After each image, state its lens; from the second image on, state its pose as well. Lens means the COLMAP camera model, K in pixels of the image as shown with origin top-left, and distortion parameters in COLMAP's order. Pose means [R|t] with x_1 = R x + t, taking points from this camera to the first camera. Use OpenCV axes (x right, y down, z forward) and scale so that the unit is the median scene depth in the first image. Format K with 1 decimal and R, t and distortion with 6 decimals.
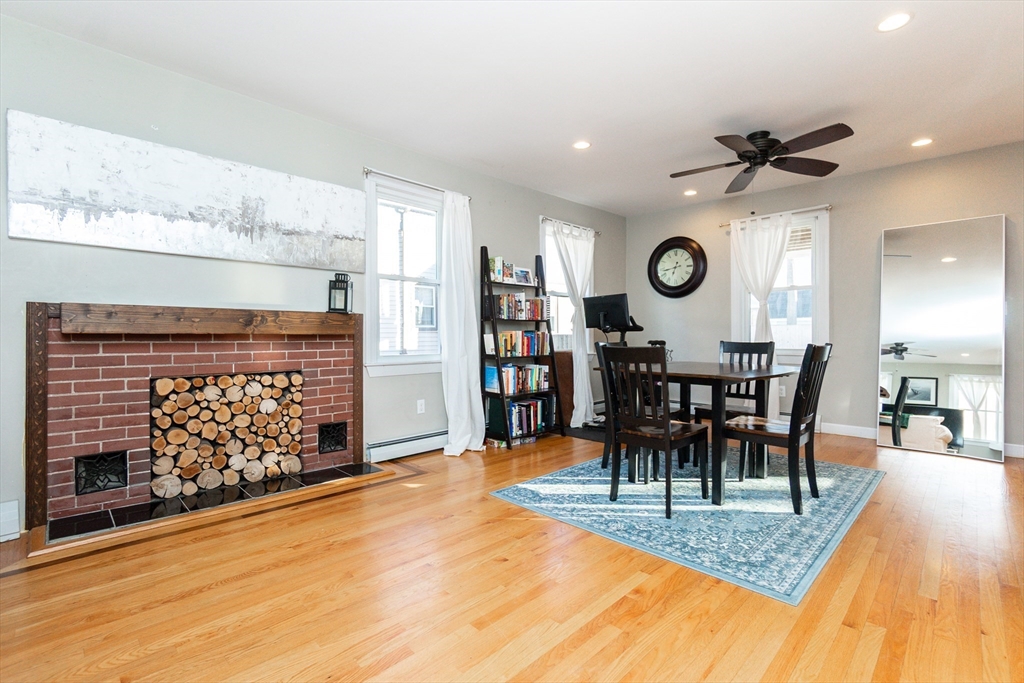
lens RADIAL K [[458.0, 0, 512.0], [0, 458.0, 341.5], [0, 0, 1]] dist [-0.002915, -0.000109]
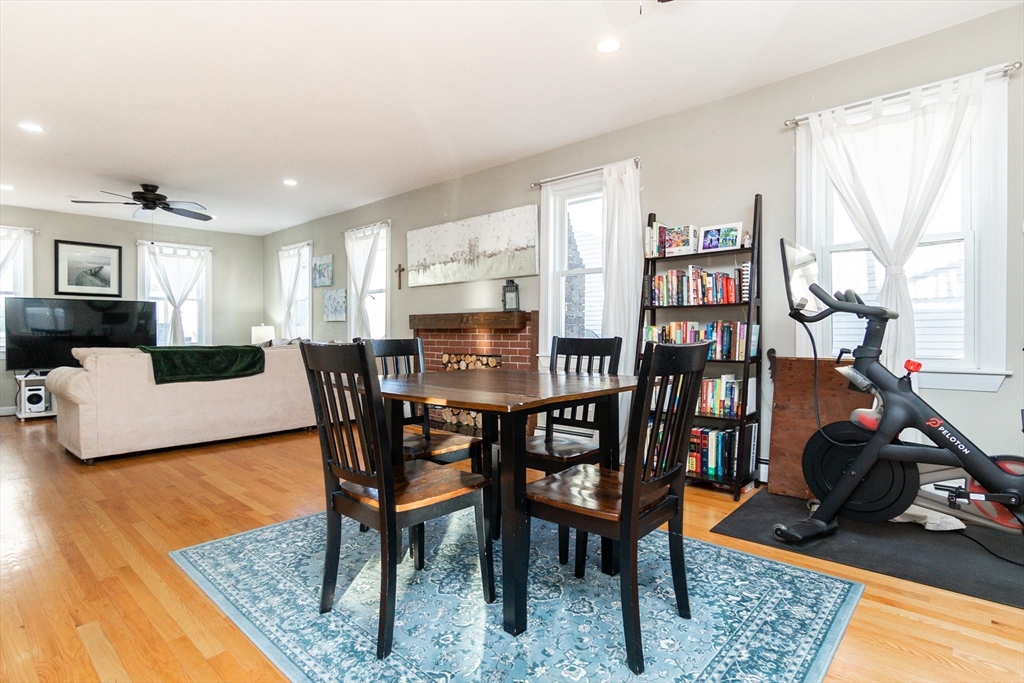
lens RADIAL K [[517.2, 0, 513.4], [0, 517.2, 338.1], [0, 0, 1]] dist [-0.003149, -0.000606]
pose [[0.052364, 0.008254, -0.998594, 0.813254], [-0.015753, 0.999848, 0.007438, 0.000266], [0.998504, 0.015341, 0.052486, 0.739980]]
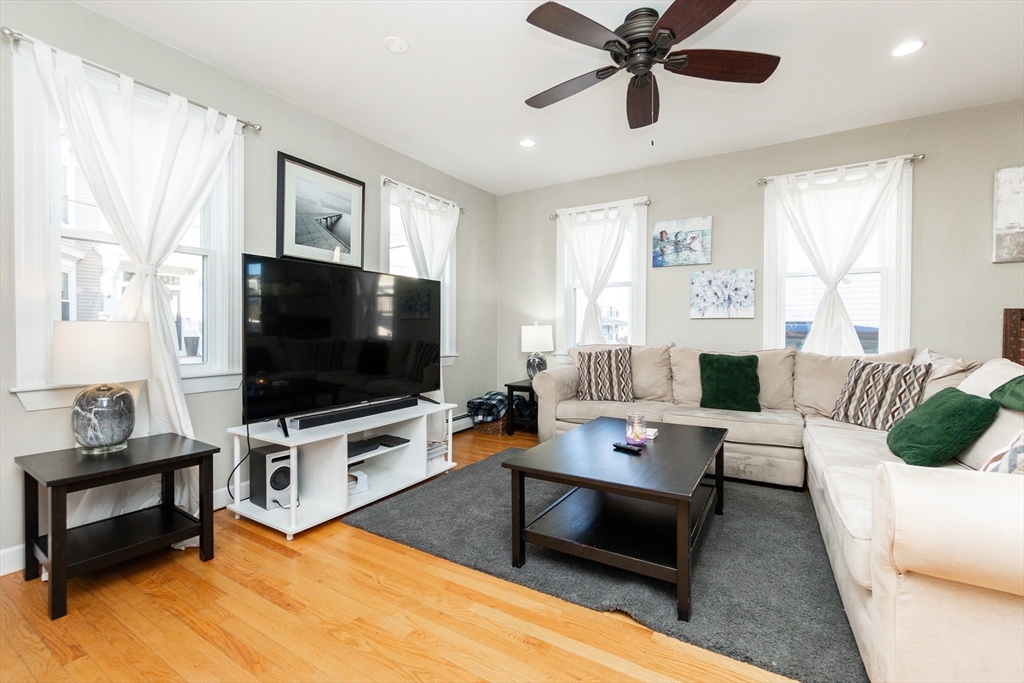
lens RADIAL K [[441.8, 0, 518.9], [0, 441.8, 337.8], [0, 0, 1]] dist [-0.004531, 0.000139]
pose [[0.246145, 0.013891, -0.969133, -0.082947], [-0.018238, 0.999787, 0.009698, 0.007988], [0.969061, 0.015288, 0.246346, -0.387174]]
